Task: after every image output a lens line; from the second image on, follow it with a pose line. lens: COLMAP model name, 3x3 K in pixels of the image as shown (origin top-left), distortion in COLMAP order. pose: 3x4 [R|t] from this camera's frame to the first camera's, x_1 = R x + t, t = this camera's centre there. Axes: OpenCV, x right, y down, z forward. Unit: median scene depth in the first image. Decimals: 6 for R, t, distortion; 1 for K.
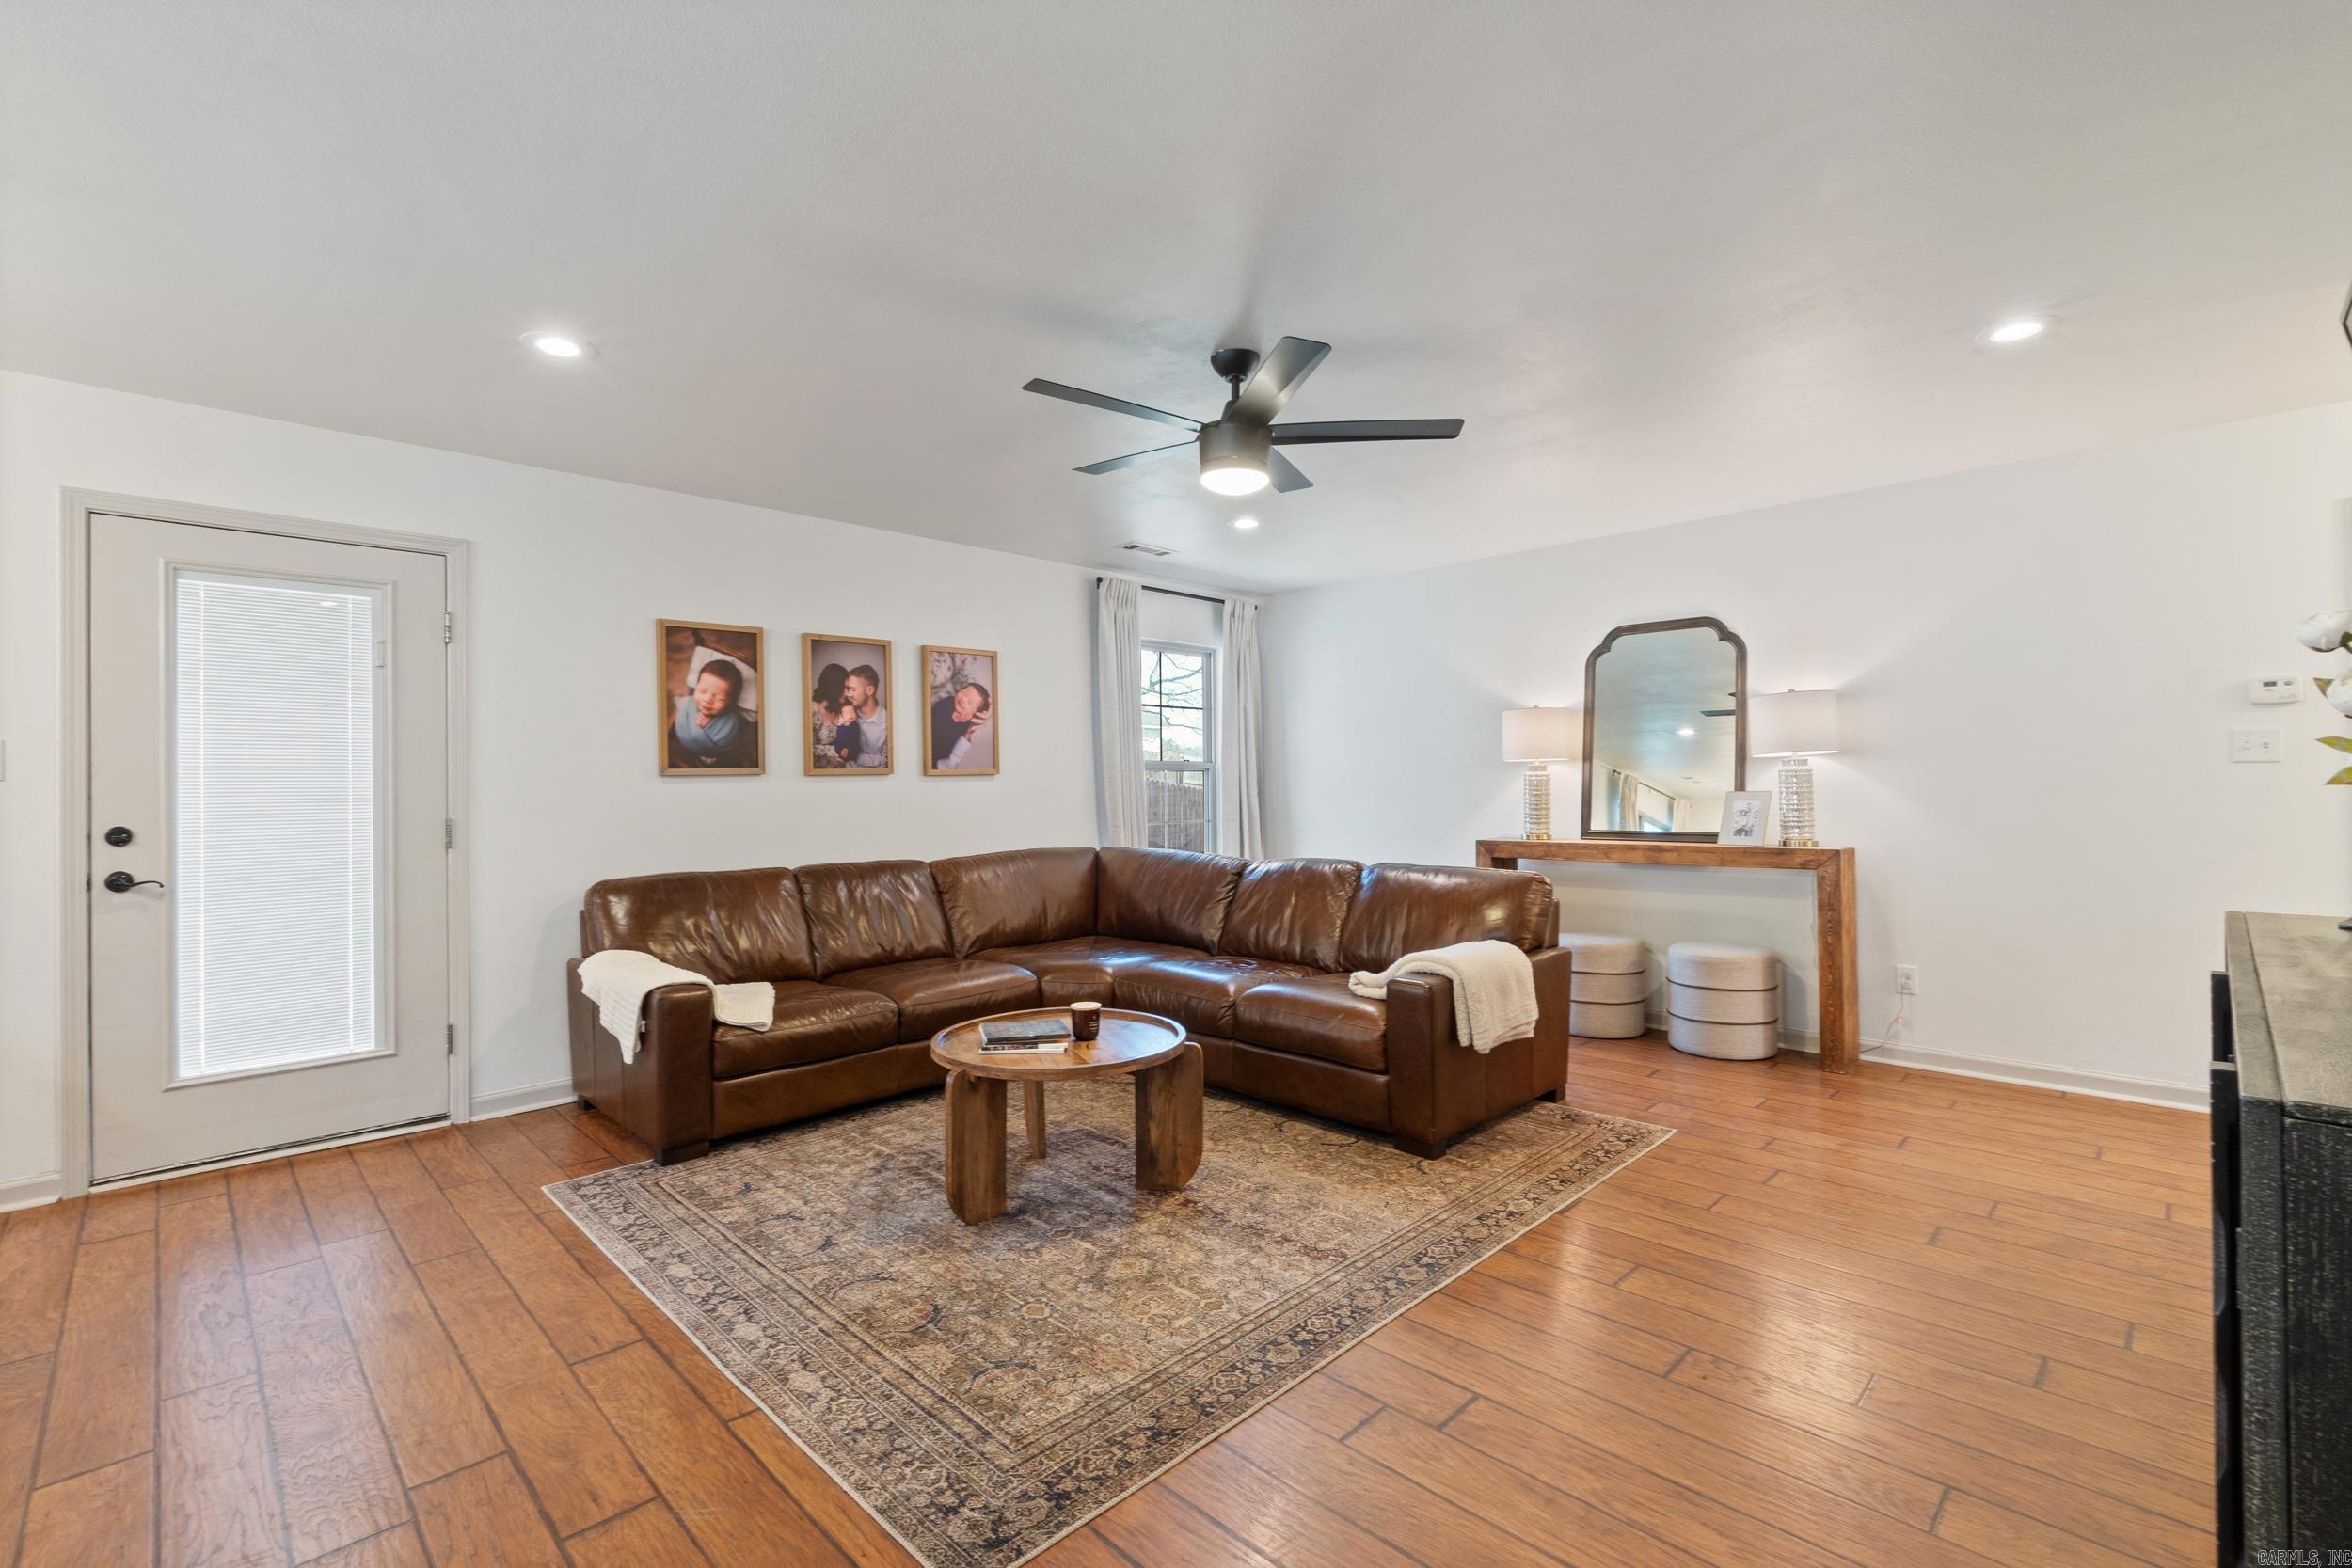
lens RADIAL K [[1035.3, 0, 1157.8], [0, 1035.3, 800.7], [0, 0, 1]] dist [-0.003328, 0.000854]
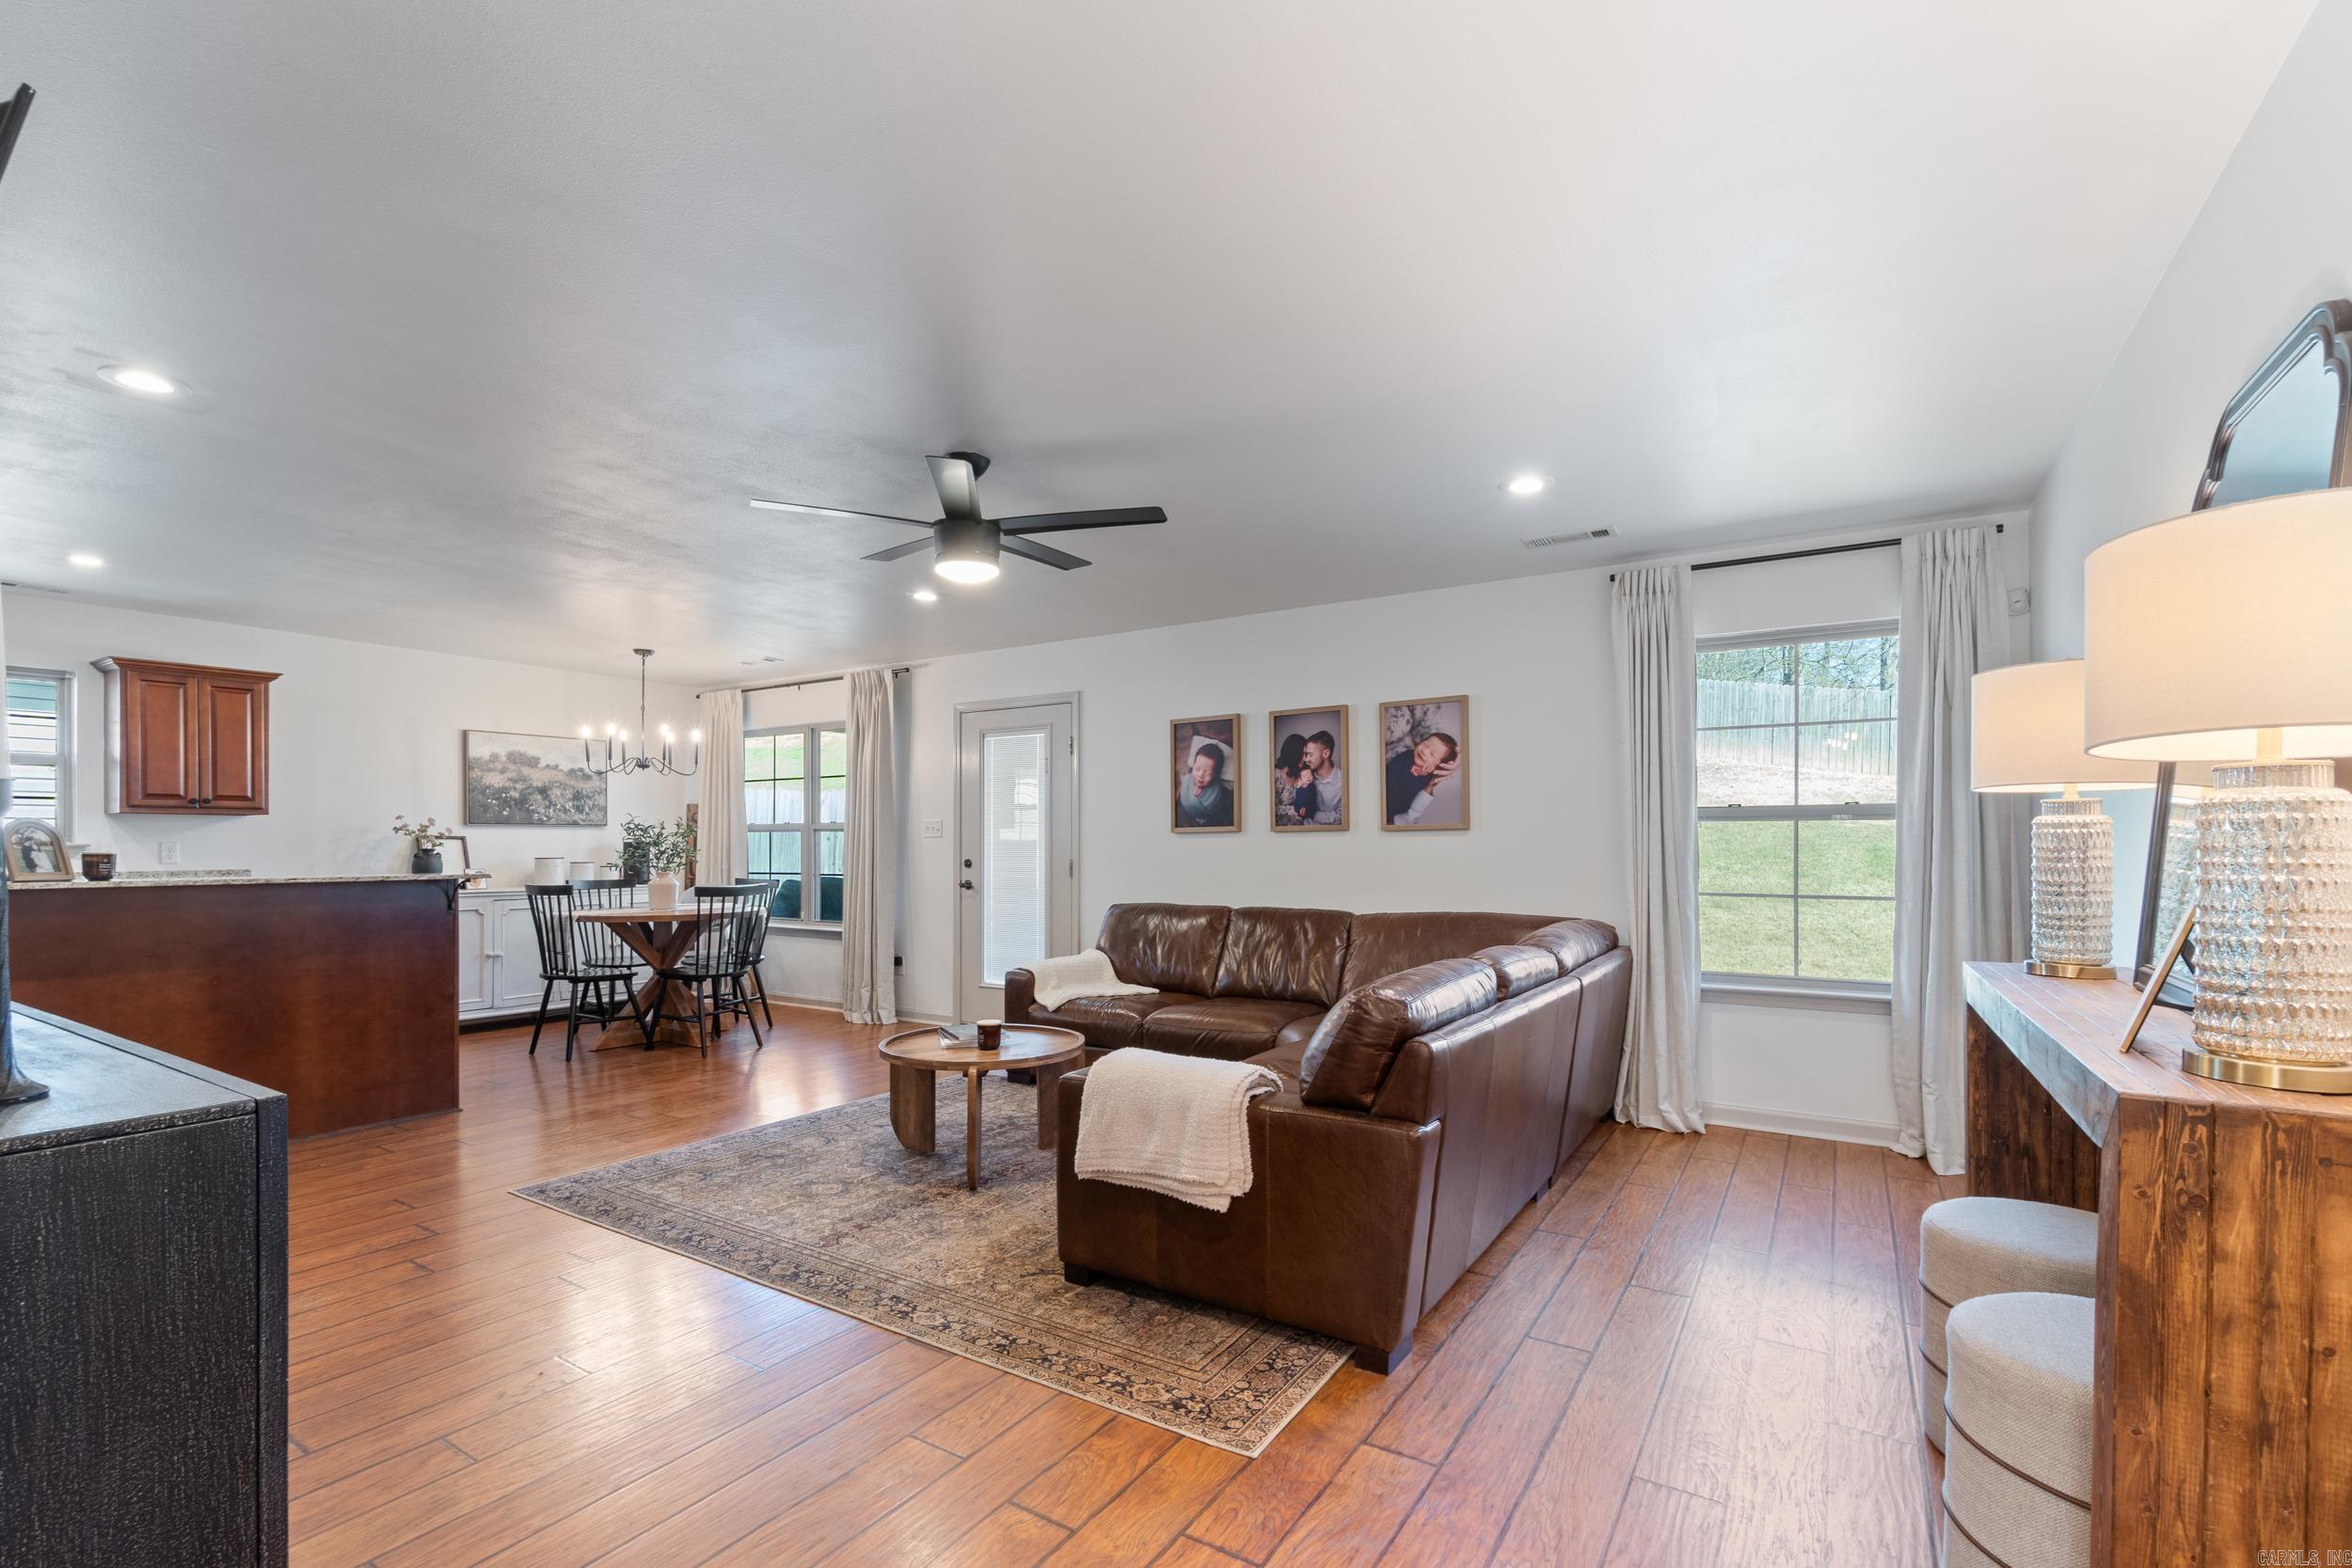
lens RADIAL K [[1035.3, 0, 1164.1], [0, 1035.3, 842.1], [0, 0, 1]] dist [-0.003328, 0.000854]
pose [[0.224836, 0.007283, -0.974369, 0.831793], [-0.013737, 0.999896, 0.004304, -0.017126], [0.974300, 0.012417, 0.224913, 0.653007]]
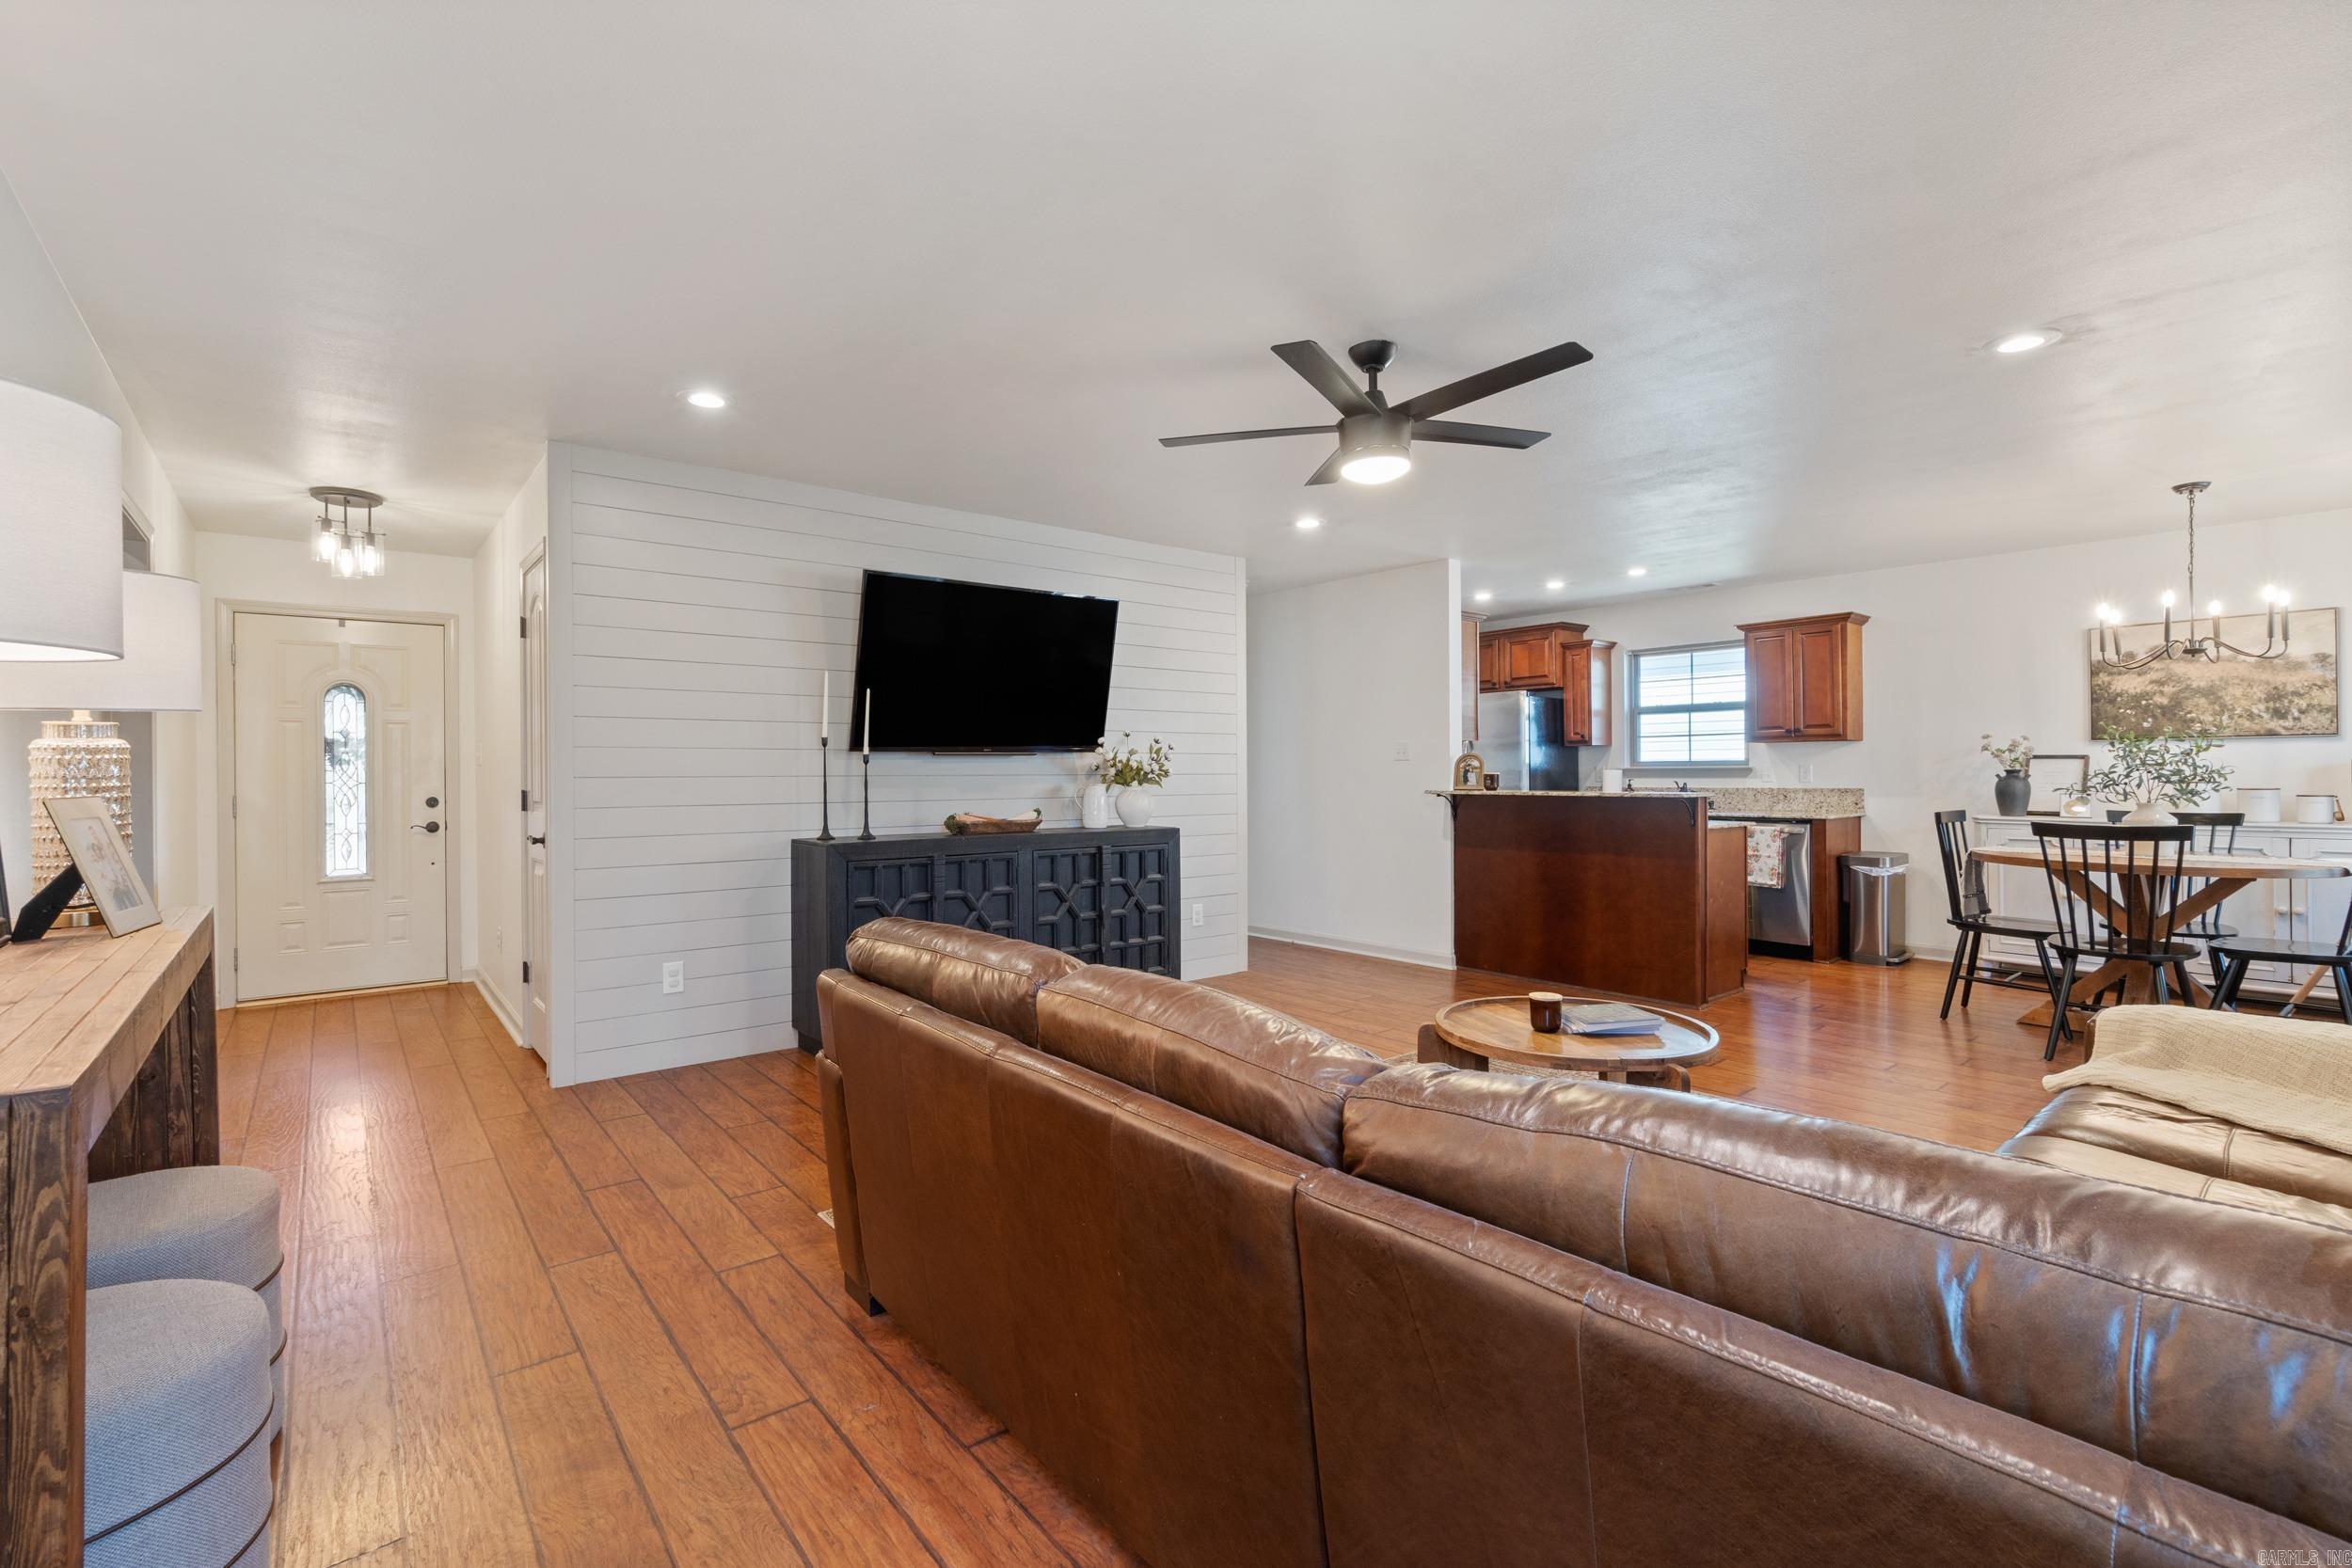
lens RADIAL K [[1035.3, 0, 1162.7], [0, 1035.3, 777.9], [0, 0, 1]] dist [-0.003328, 0.000854]
pose [[-0.995963, 0.015059, 0.088495, 0.136986], [0.016756, 0.999689, 0.018462, -0.019828], [-0.088190, 0.019870, -0.995906, 1.395499]]
